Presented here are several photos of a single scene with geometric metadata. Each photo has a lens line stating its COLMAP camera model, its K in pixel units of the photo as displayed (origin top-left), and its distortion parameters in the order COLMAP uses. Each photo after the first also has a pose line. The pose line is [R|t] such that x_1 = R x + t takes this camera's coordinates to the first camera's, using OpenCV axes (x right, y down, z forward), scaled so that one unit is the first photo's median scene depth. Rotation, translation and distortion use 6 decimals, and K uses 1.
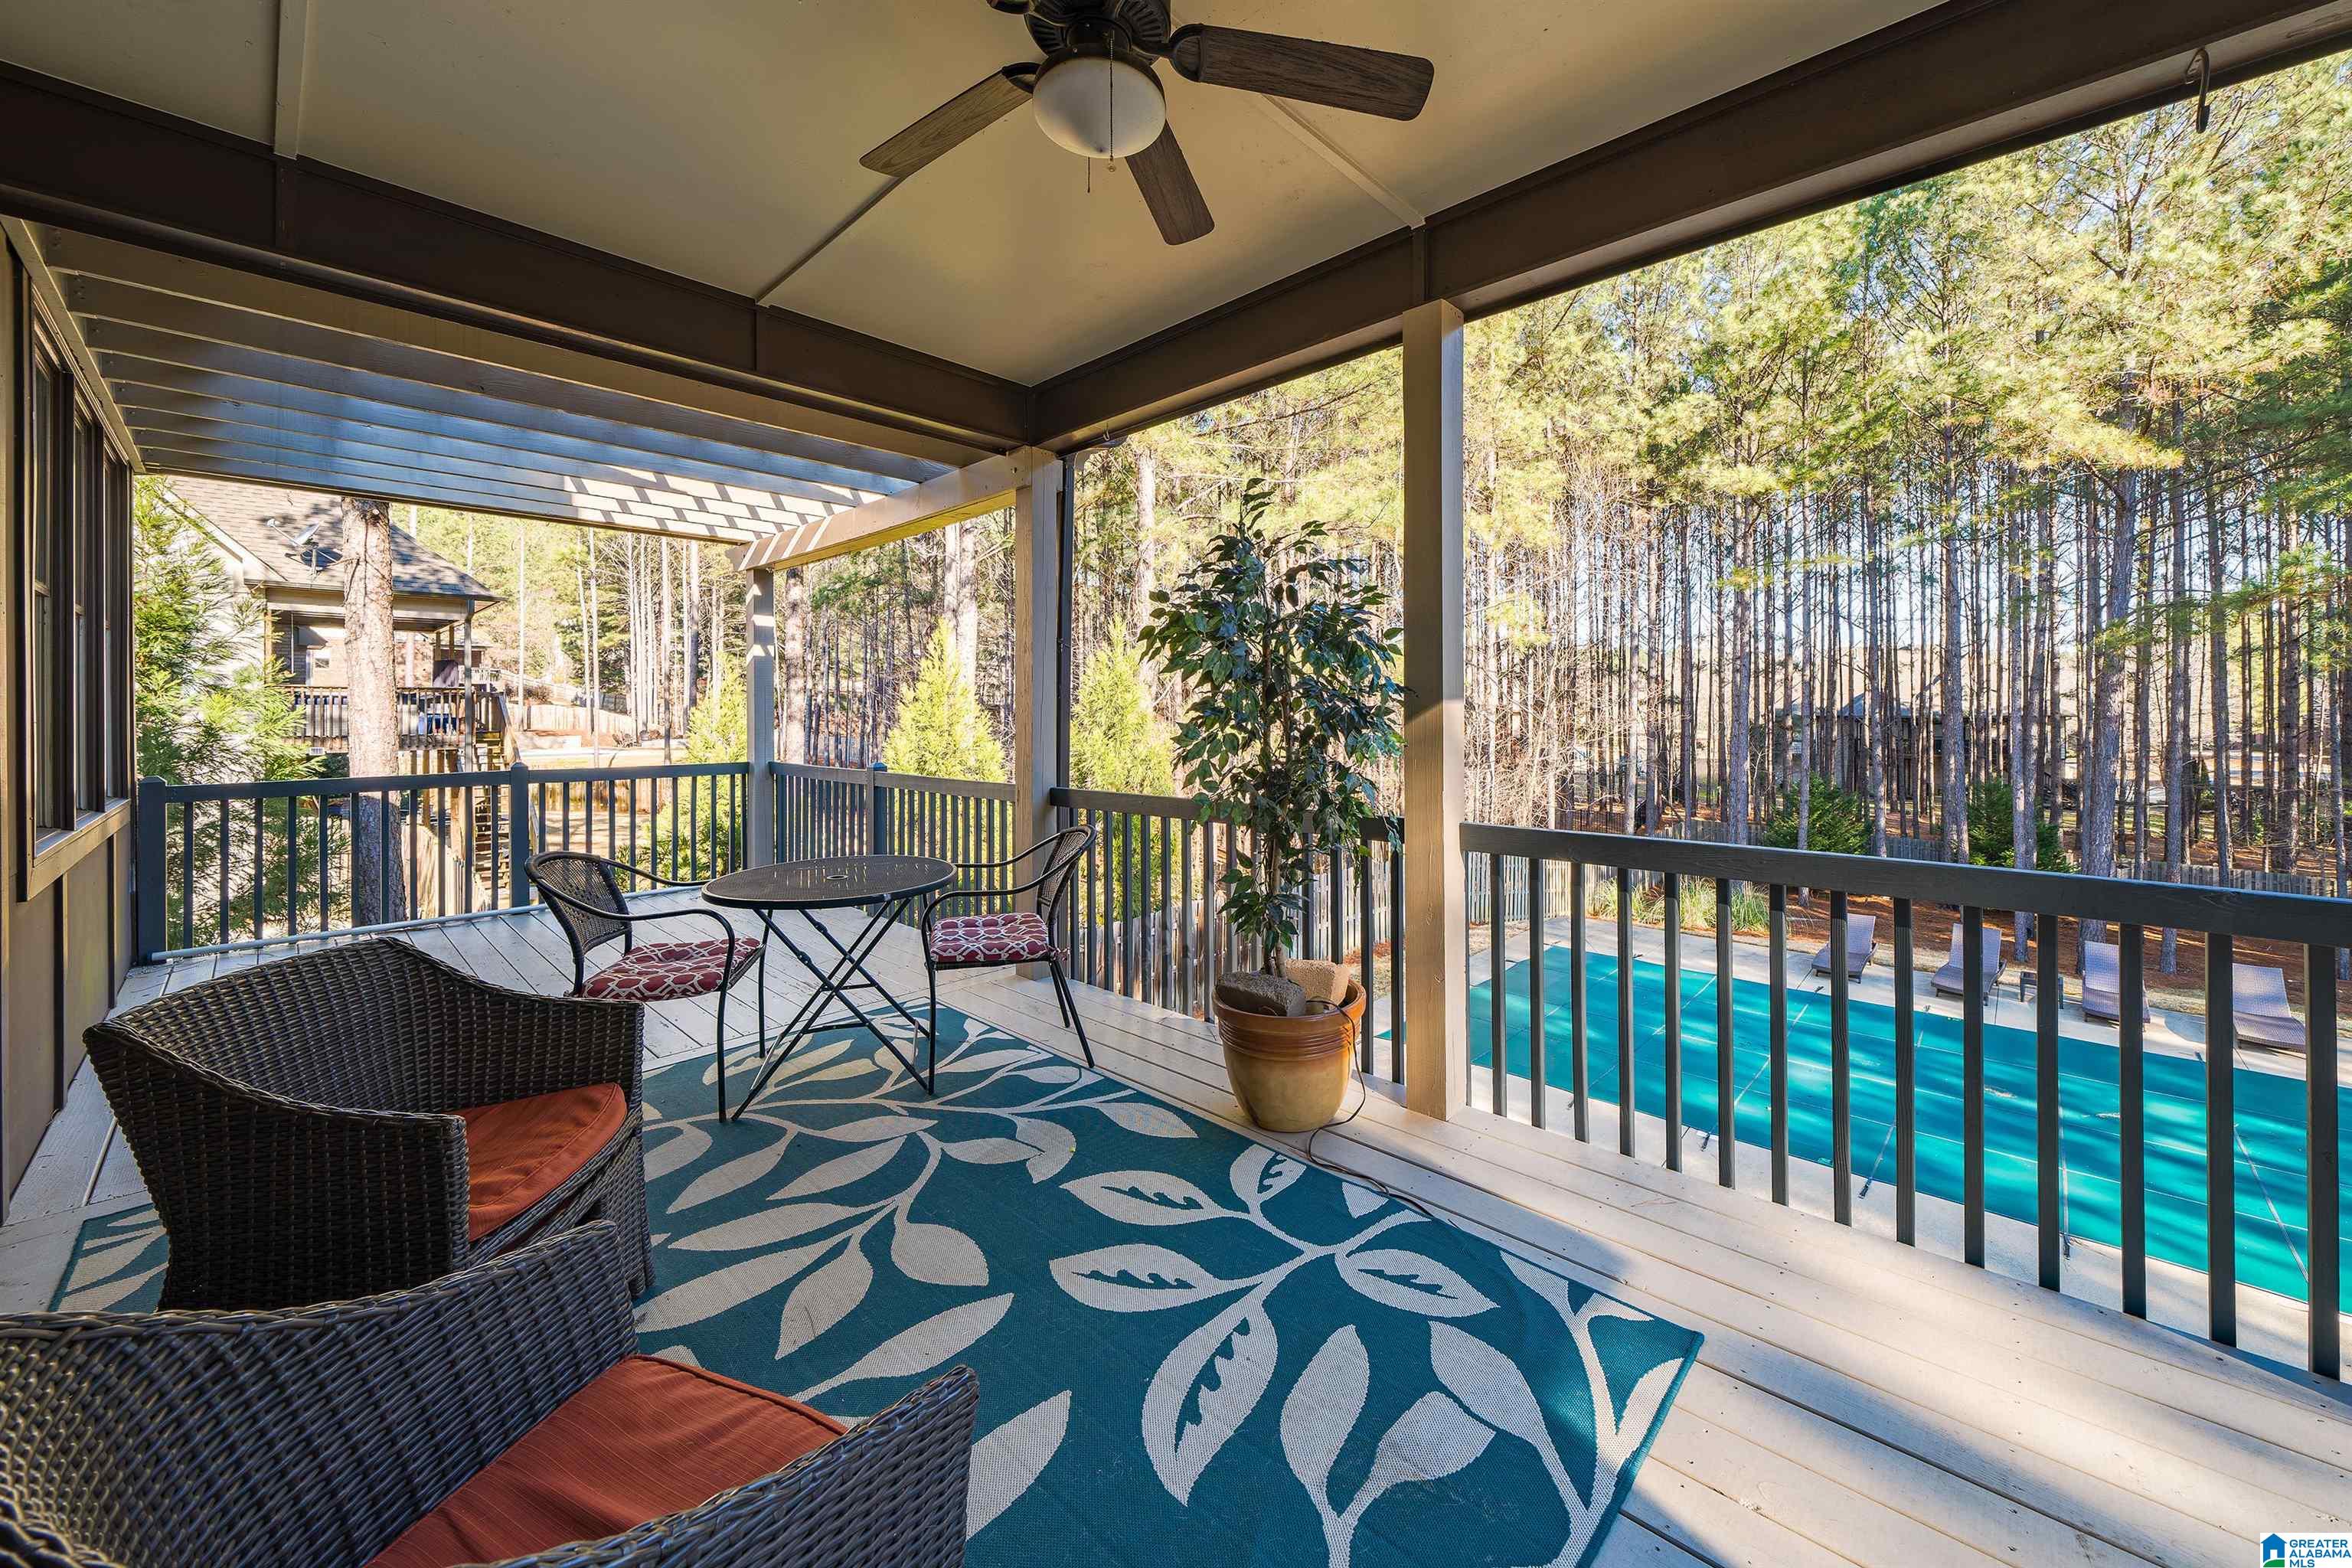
lens RADIAL K [[879.2, 0, 1209.6], [0, 879.2, 720.1], [0, 0, 1]] dist [0.000647, 0.000065]
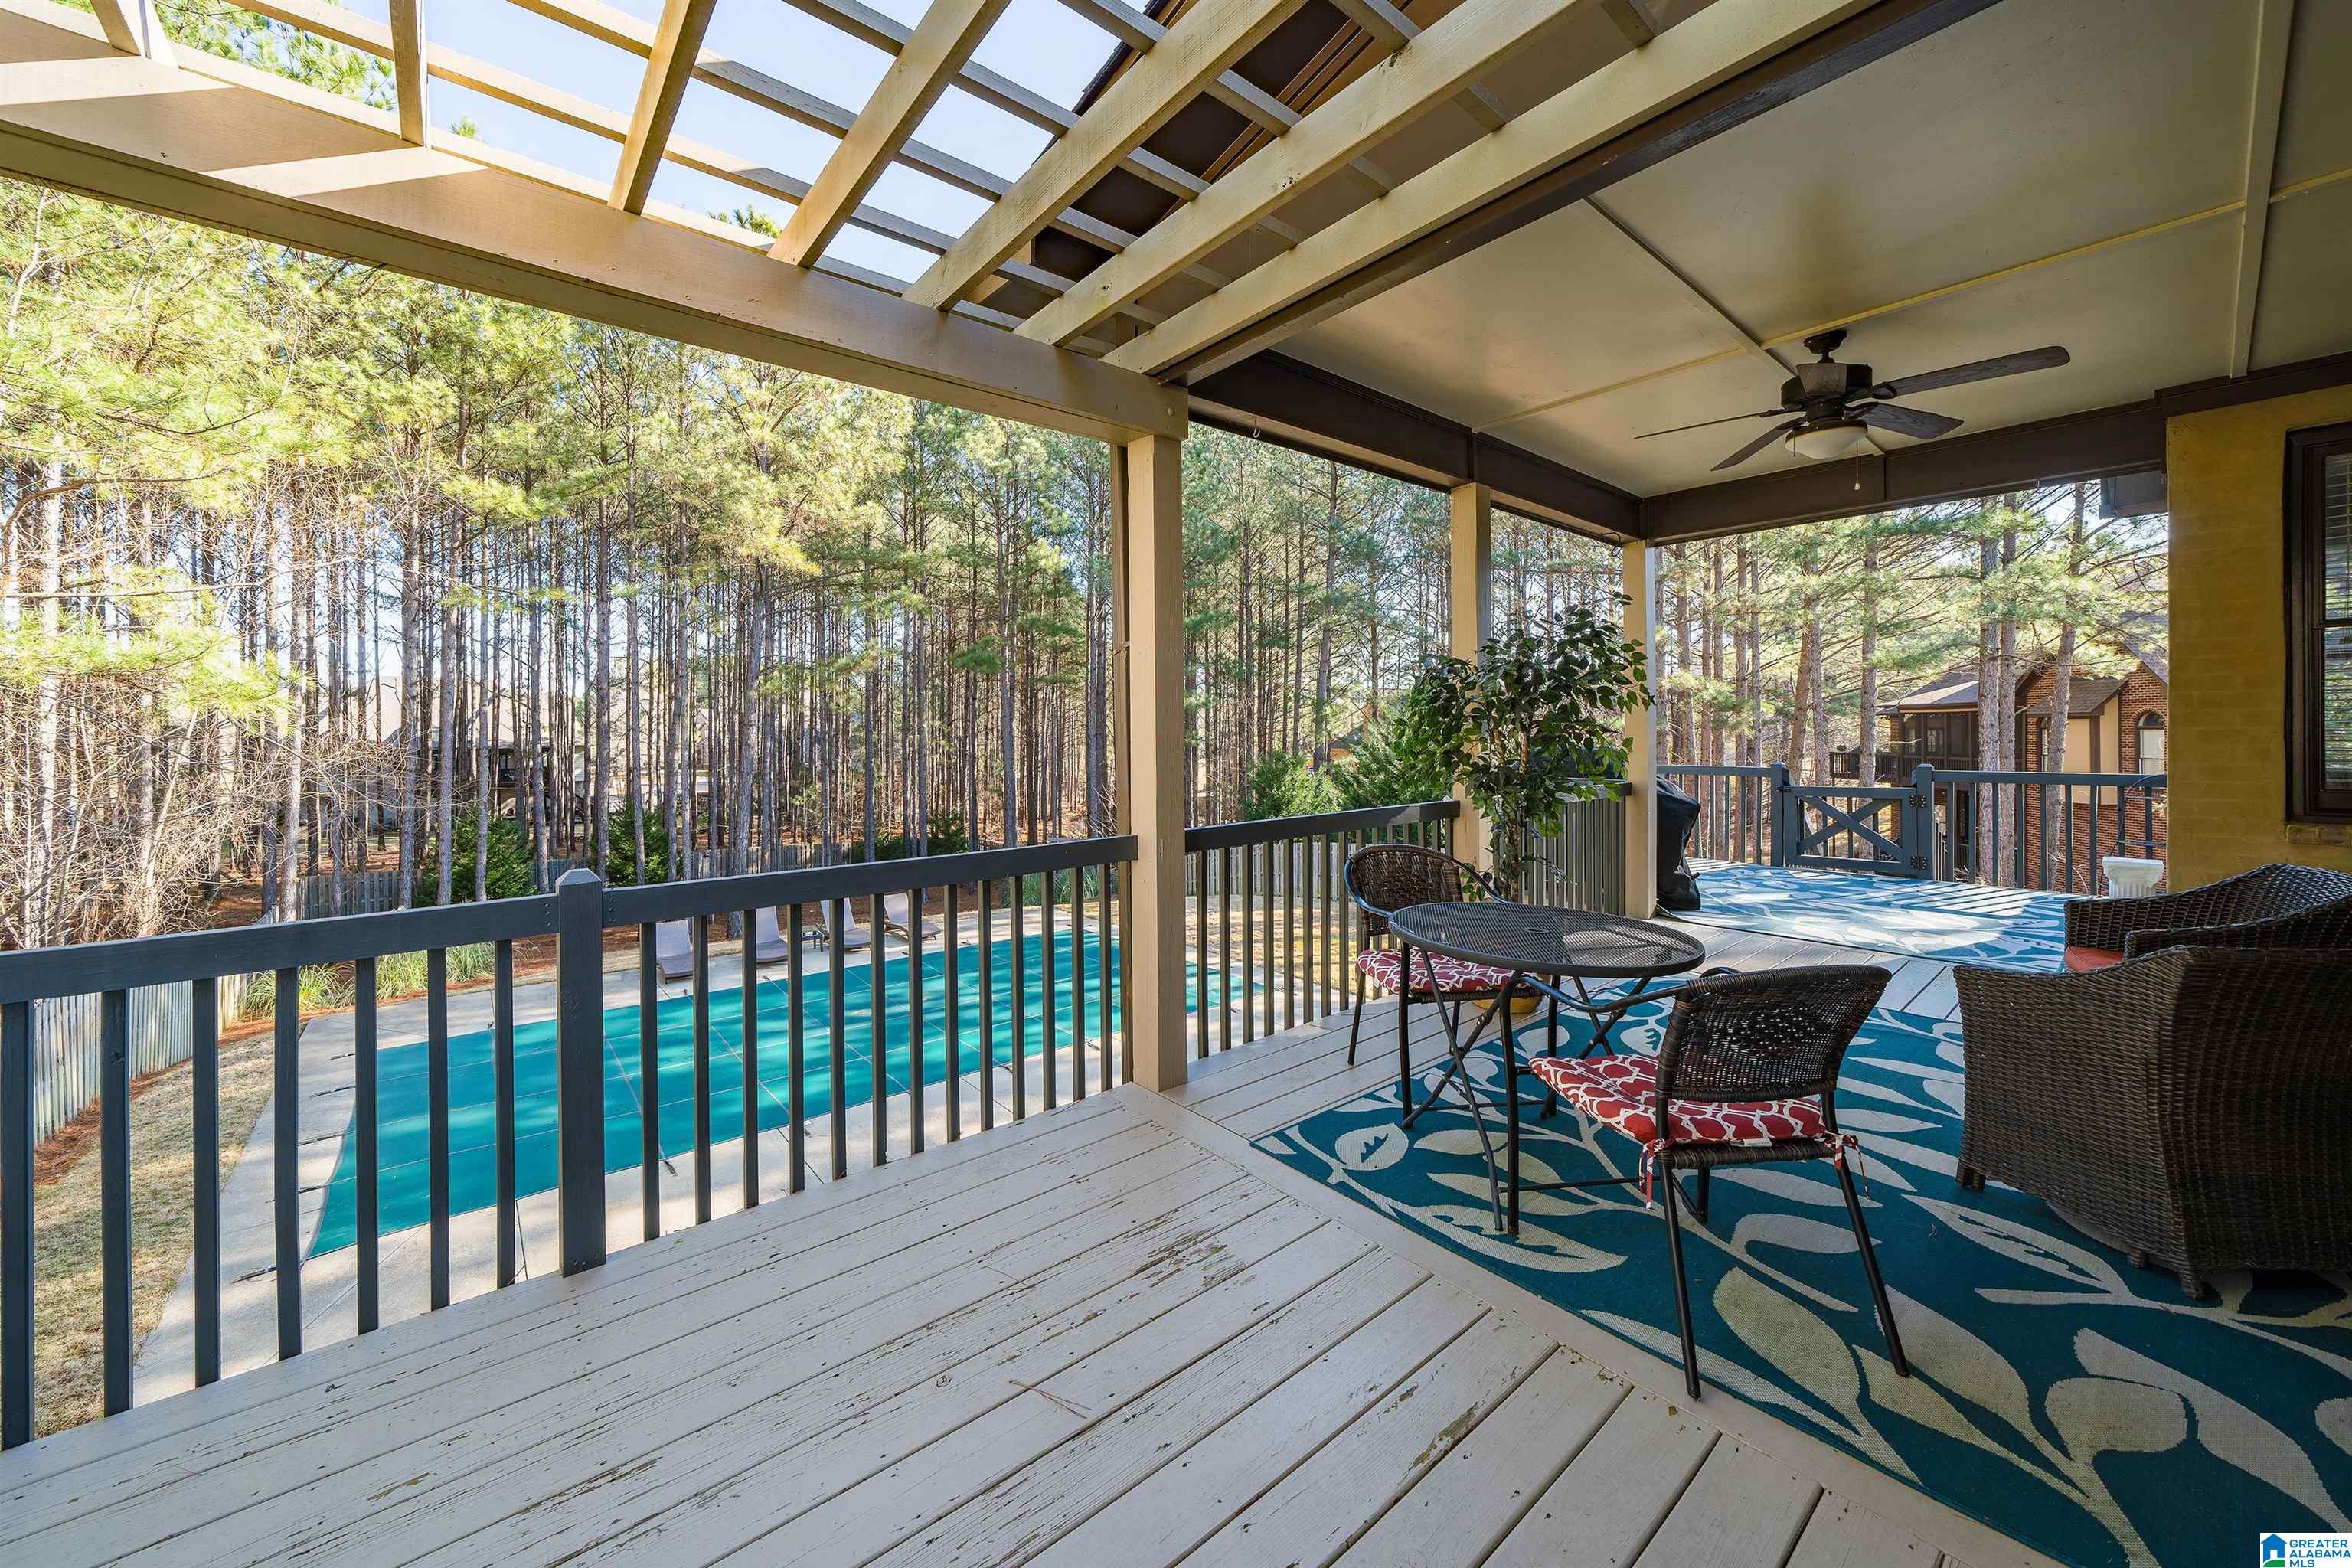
lens RADIAL K [[879.2, 0, 1209.6], [0, 879.2, 720.1], [0, 0, 1]] dist [0.000647, 0.000065]
pose [[0.116432, 0.008234, 0.993165, -1.129307], [0.009819, 0.999907, -0.009441, 0.000863], [-0.993150, 0.010851, 0.116340, 1.080032]]
